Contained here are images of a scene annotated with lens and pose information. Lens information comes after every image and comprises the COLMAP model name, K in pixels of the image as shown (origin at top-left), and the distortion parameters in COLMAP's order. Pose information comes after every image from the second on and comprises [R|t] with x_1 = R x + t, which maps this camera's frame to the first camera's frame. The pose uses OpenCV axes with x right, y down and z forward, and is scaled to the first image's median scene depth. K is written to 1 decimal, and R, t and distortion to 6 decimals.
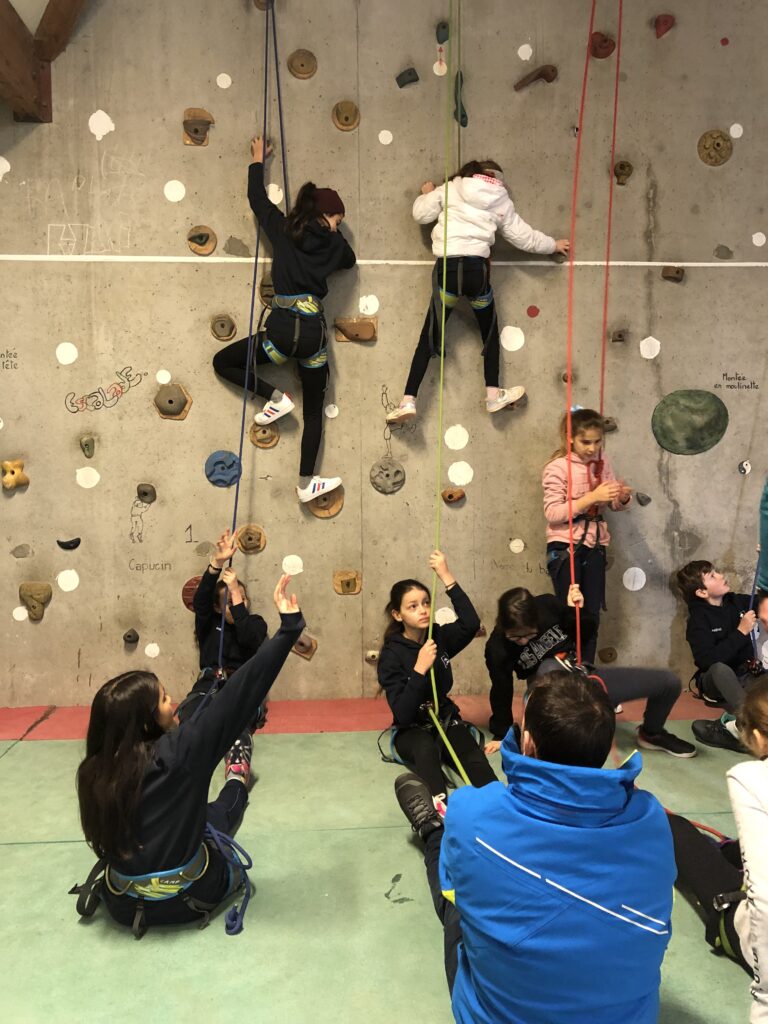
lens RADIAL K [[838.2, 0, 381.1], [0, 838.2, 514.9], [0, 0, 1]] dist [0.035032, -0.029543]
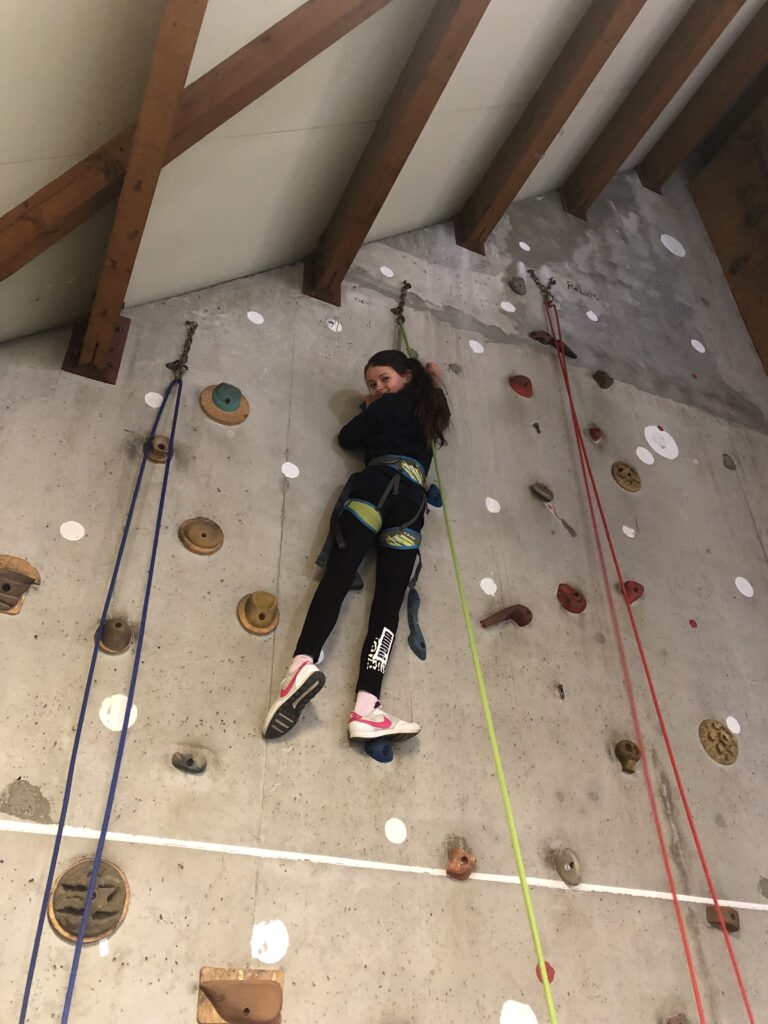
lens RADIAL K [[838.2, 0, 387.0], [0, 838.2, 497.8], [0, 0, 1]] dist [0.035032, -0.029543]
pose [[0.925201, 0.221448, 0.308161, -0.162338], [0.030437, 0.766148, -0.641943, -0.124567], [-0.378254, 0.603306, 0.702101, 0.448745]]
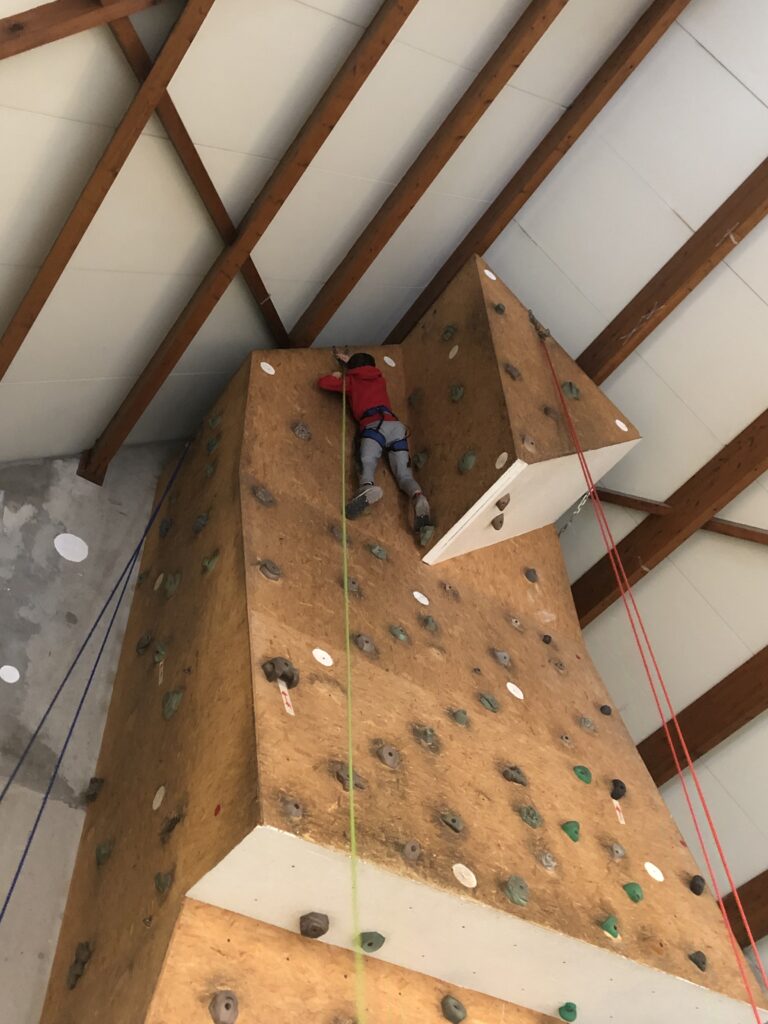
lens RADIAL K [[1052.2, 0, 376.0], [0, 1052.2, 516.5], [0, 0, 1]] dist [0.011548, 0.000000]
pose [[0.850040, 0.396077, 0.347211, 0.419248], [0.044307, 0.603092, -0.796440, -0.122798], [-0.524852, 0.692389, 0.495103, 0.000124]]
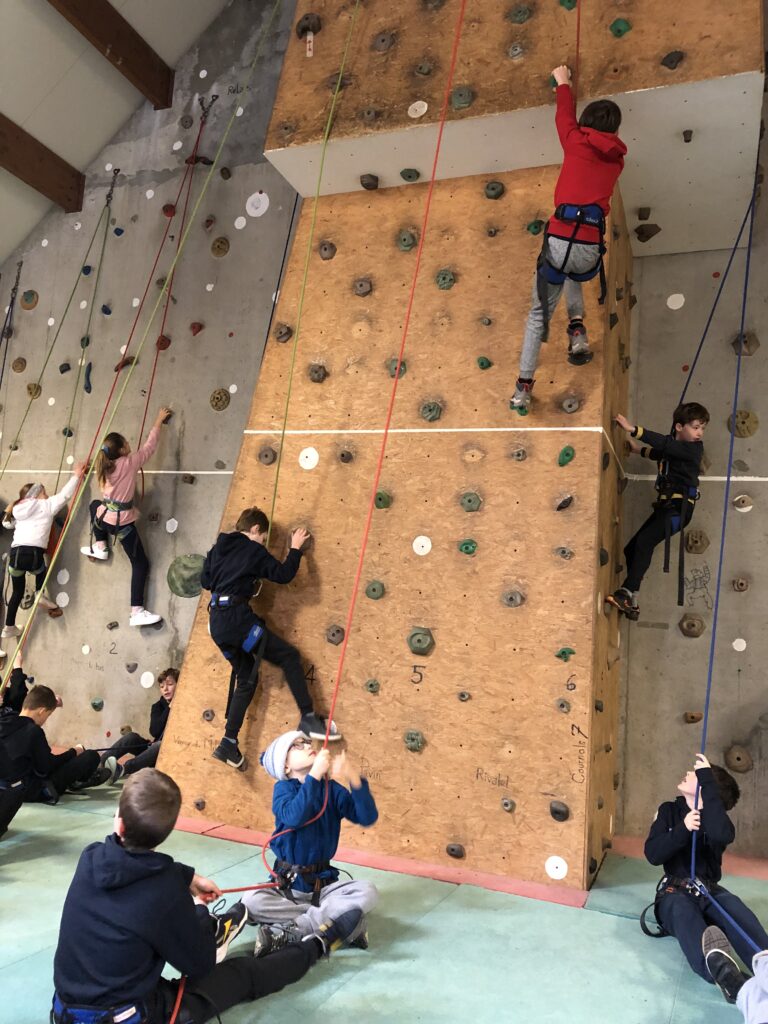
lens RADIAL K [[838.2, 0, 382.4], [0, 838.2, 506.9], [0, 0, 1]] dist [0.035032, -0.029543]
pose [[0.904194, 0.017459, -0.426765, 1.322526], [-0.098891, 0.980572, -0.169407, -0.011578], [0.415516, 0.195380, 0.888354, -0.200897]]
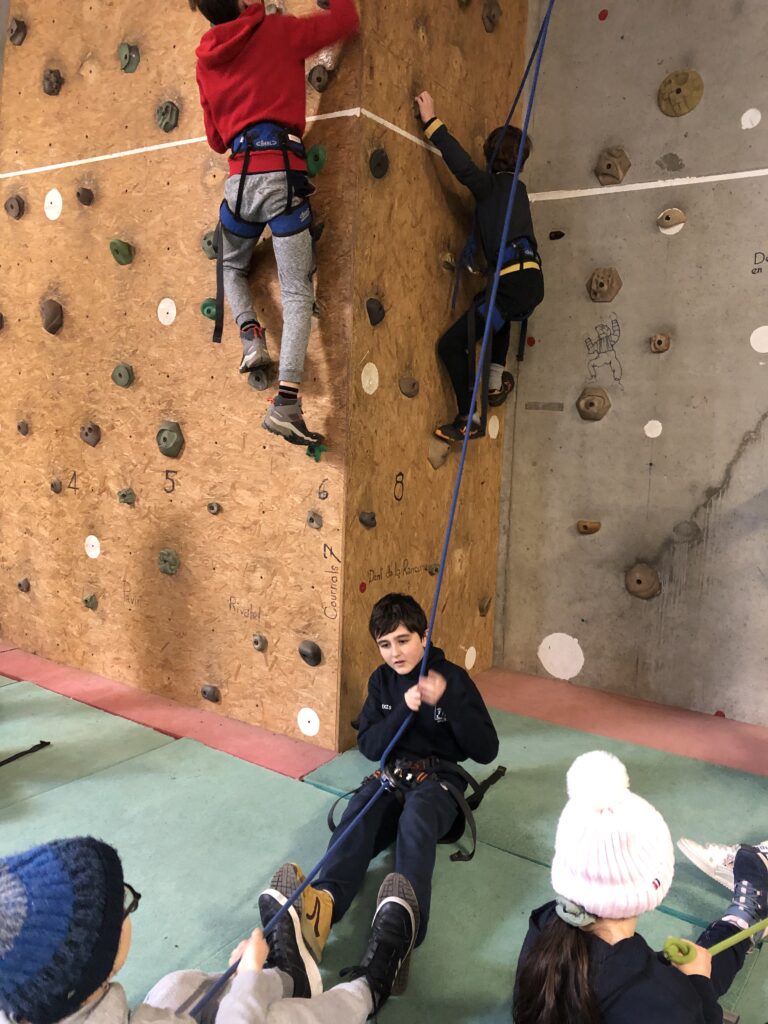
lens RADIAL K [[838.2, 0, 376.6], [0, 838.2, 503.3], [0, 0, 1]] dist [0.035032, -0.029543]
pose [[0.791270, 0.109255, -0.601628, 1.565391], [-0.070535, 0.993649, 0.087677, -0.051469], [0.607386, -0.026940, 0.793950, 0.250232]]
